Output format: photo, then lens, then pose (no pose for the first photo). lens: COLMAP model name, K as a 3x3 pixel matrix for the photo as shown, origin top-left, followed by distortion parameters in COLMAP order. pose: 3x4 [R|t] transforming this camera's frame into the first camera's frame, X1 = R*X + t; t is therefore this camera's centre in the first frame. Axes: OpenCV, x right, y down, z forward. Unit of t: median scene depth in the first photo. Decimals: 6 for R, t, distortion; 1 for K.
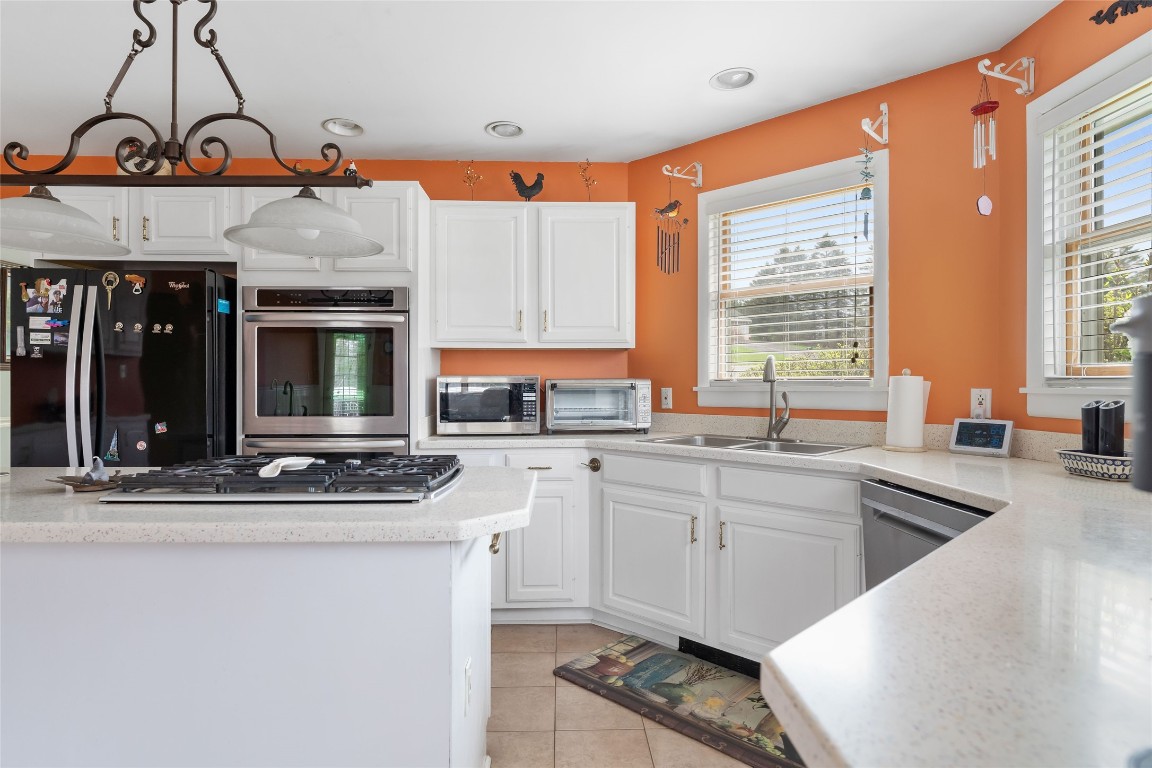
lens RADIAL K [[641.1, 0, 605.4], [0, 641.1, 384.5], [0, 0, 1]] dist [0.000004, -0.000383]
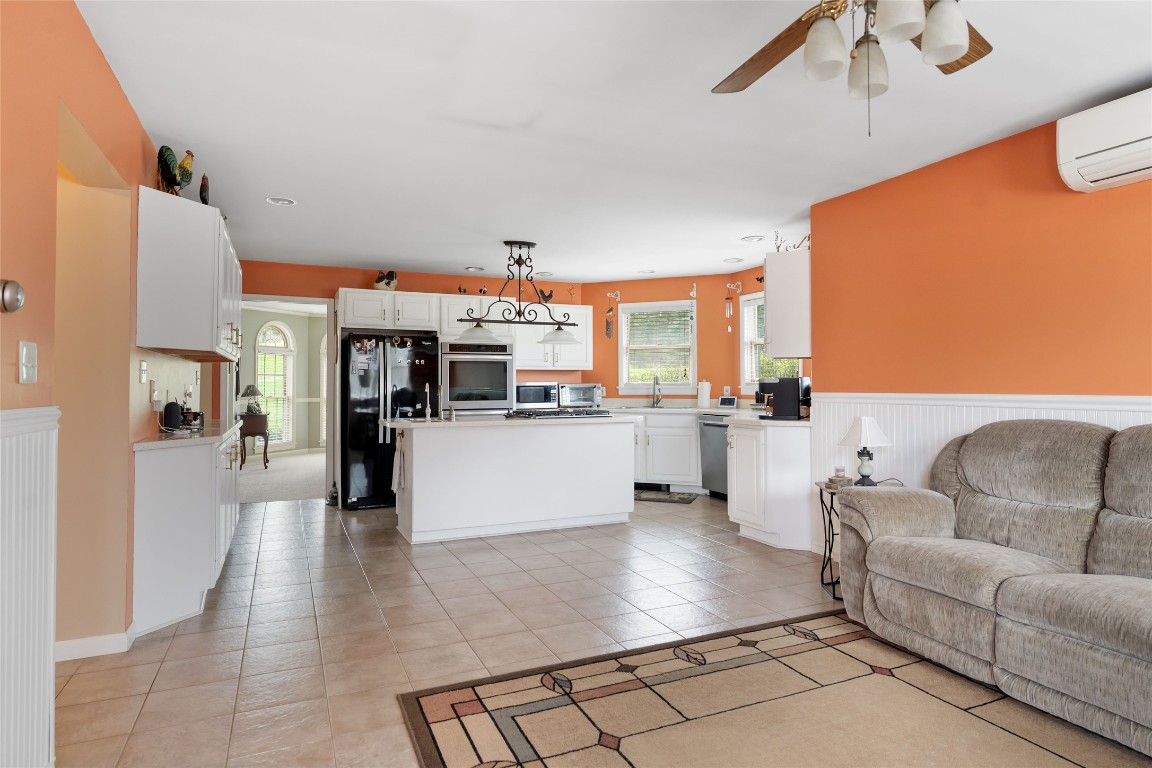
lens RADIAL K [[668.2, 0, 588.5], [0, 668.2, 371.3], [0, 0, 1]] dist [-0.028732, 0.002309]
pose [[0.926201, 0.004114, 0.377009, -1.143422], [0.005024, 0.999717, -0.023252, 0.004518], [-0.376998, 0.023430, 0.925918, -1.578644]]
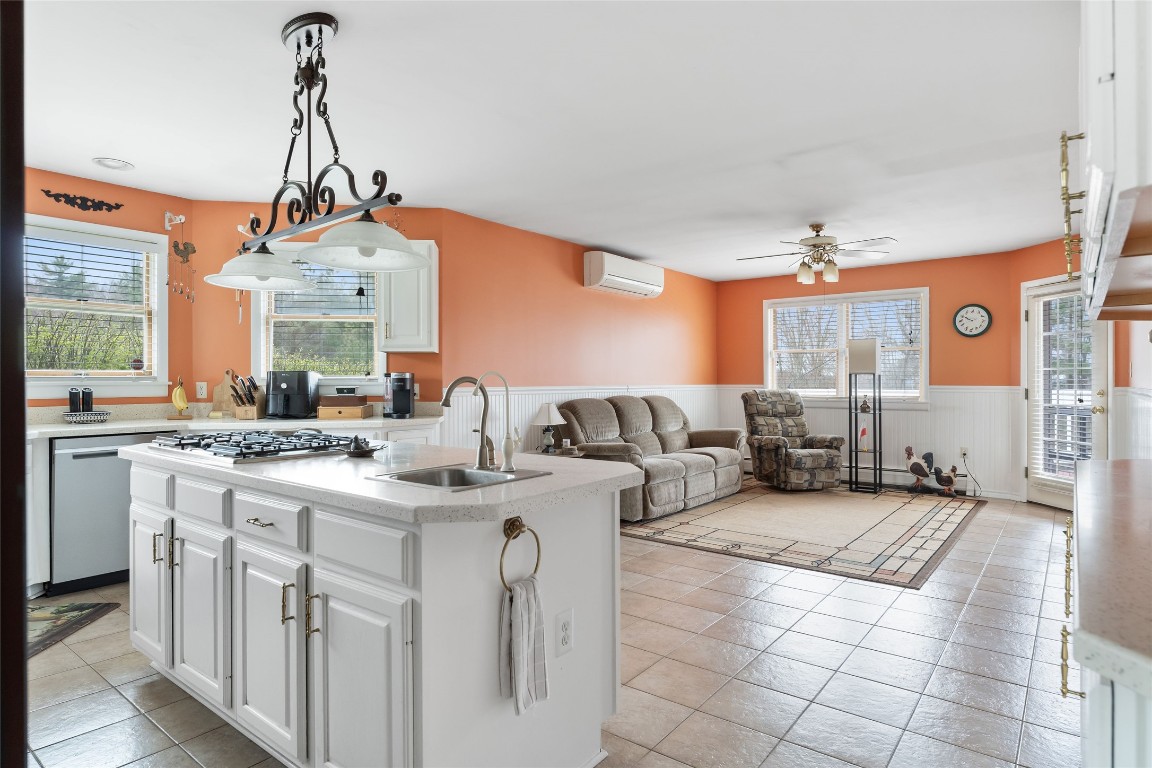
lens RADIAL K [[641.1, 0, 579.5], [0, 641.1, 381.3], [0, 0, 1]] dist [0.000004, -0.000383]
pose [[-0.771907, -0.001226, 0.635735, -1.362674], [0.002313, 0.999986, 0.004736, -0.001950], [-0.635732, 0.005126, -0.771893, 1.164618]]
